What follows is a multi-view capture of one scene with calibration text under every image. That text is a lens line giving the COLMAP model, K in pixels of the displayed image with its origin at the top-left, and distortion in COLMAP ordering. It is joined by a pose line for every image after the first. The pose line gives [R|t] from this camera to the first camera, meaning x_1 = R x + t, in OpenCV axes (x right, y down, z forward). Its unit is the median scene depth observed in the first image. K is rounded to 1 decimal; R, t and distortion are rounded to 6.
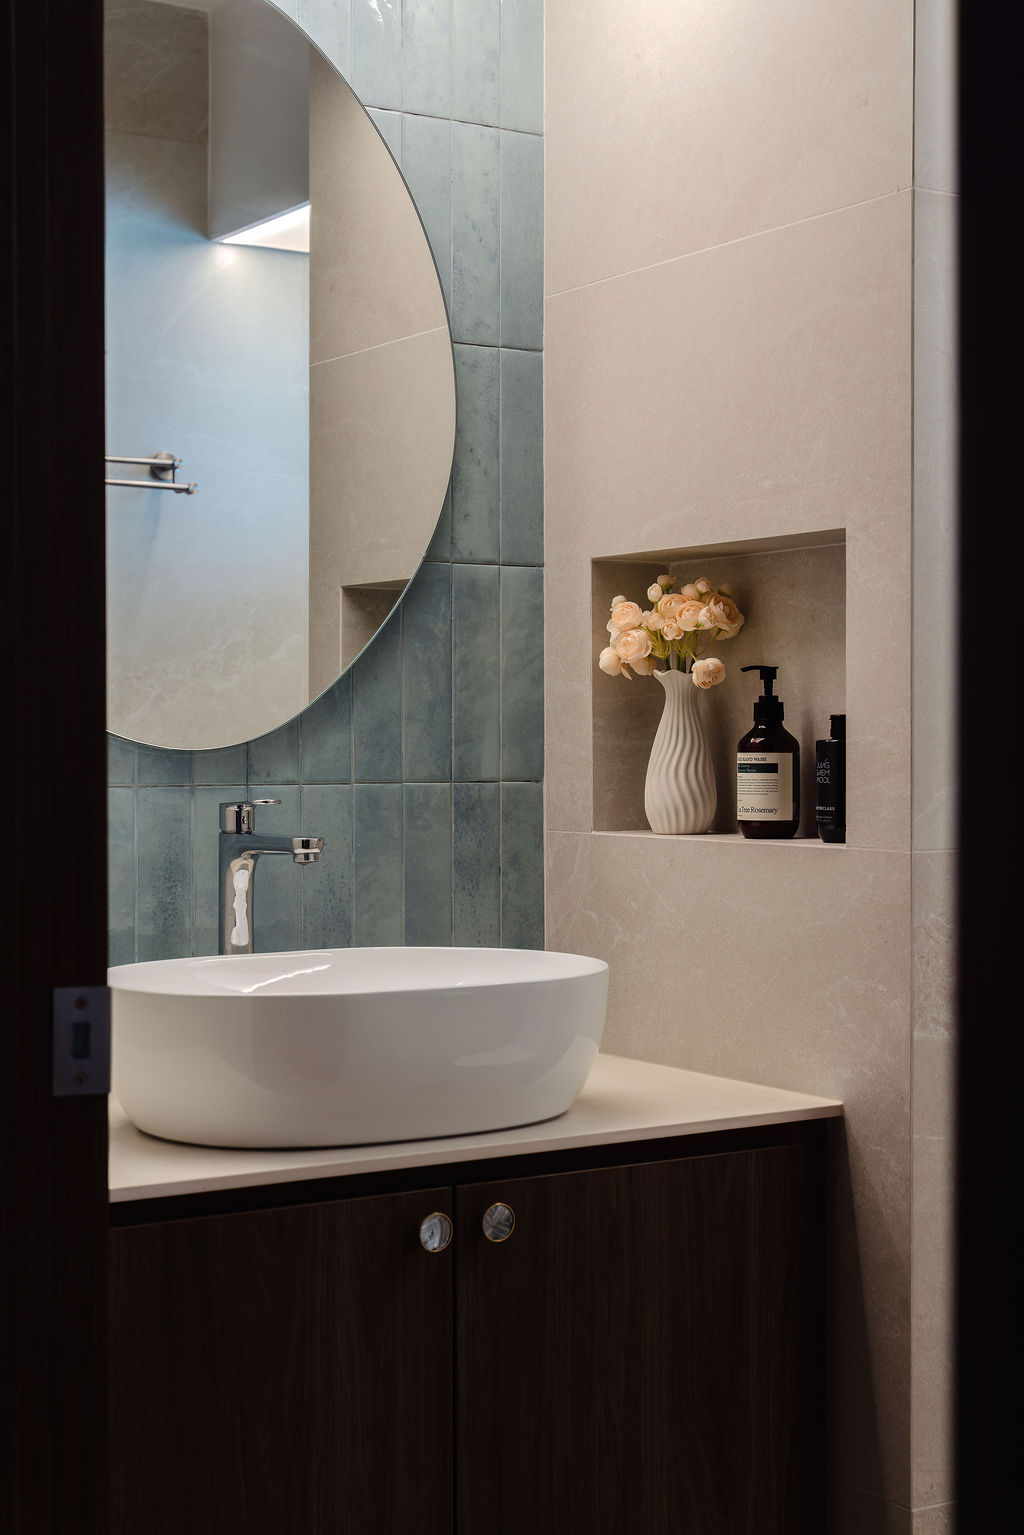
lens RADIAL K [[2307.9, 0, 512.0], [0, 2307.9, 767.5], [0, 0, 1]] dist [0.026432, -0.064663]
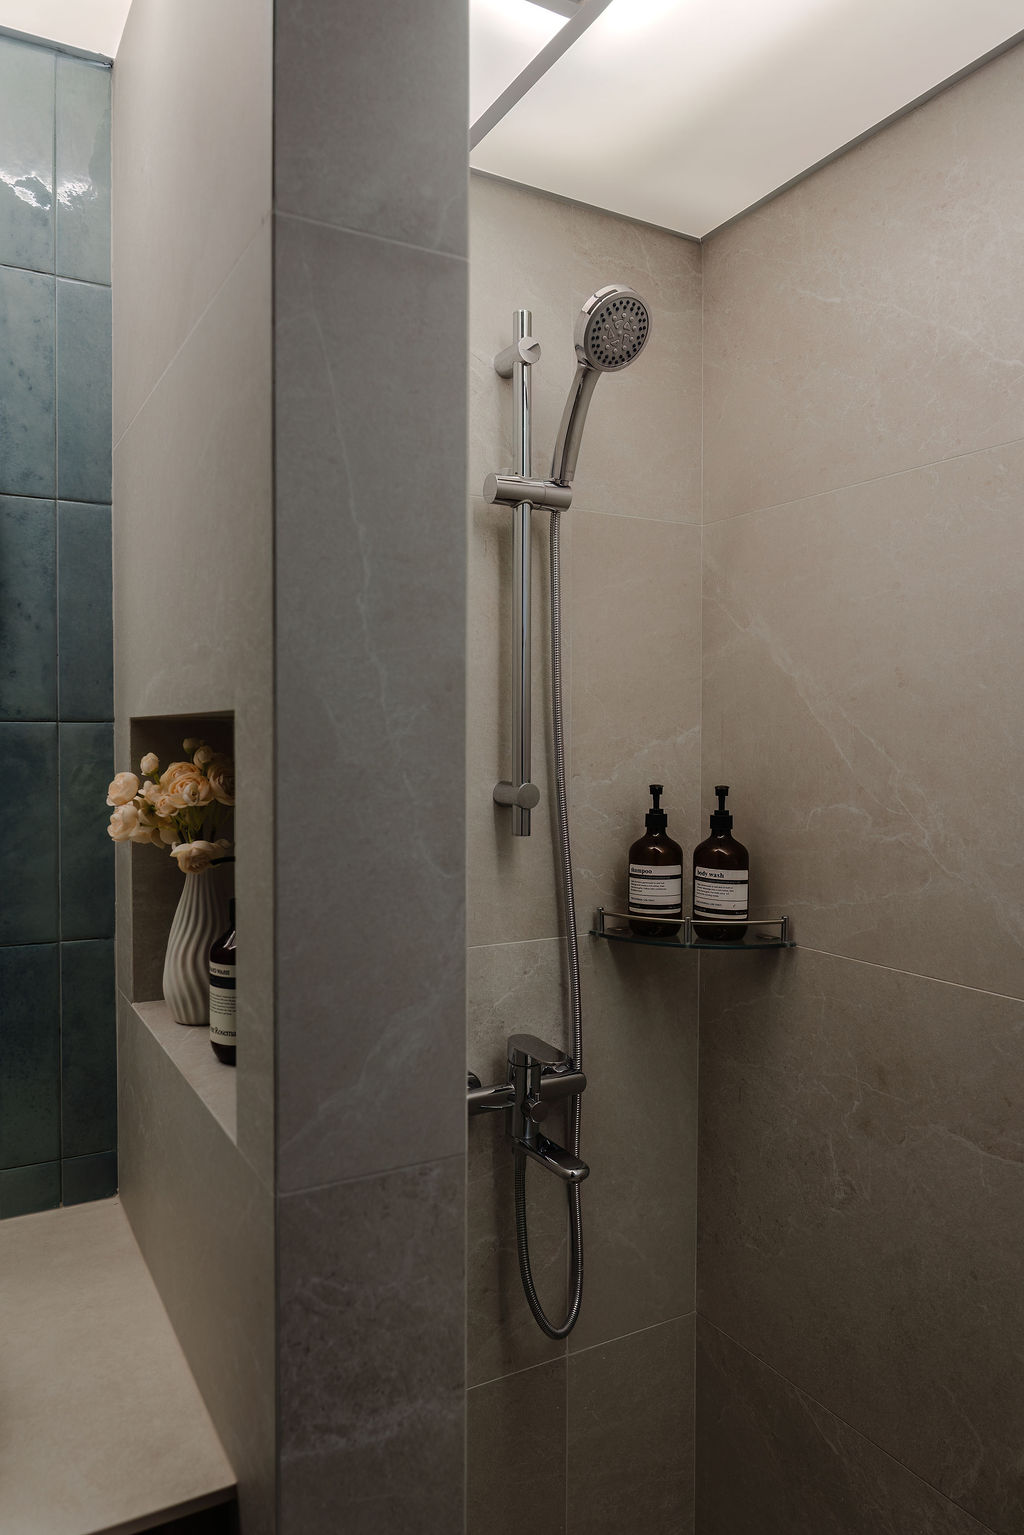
lens RADIAL K [[1038.9, 0, 503.8], [0, 1038.9, 748.5], [0, 0, 1]] dist [-0.006888, -0.002542]
pose [[0.998189, 0.005675, -0.059892, 0.212105], [-0.005569, 0.999983, 0.001926, -0.078940], [0.059902, -0.001589, 0.998203, 0.577189]]
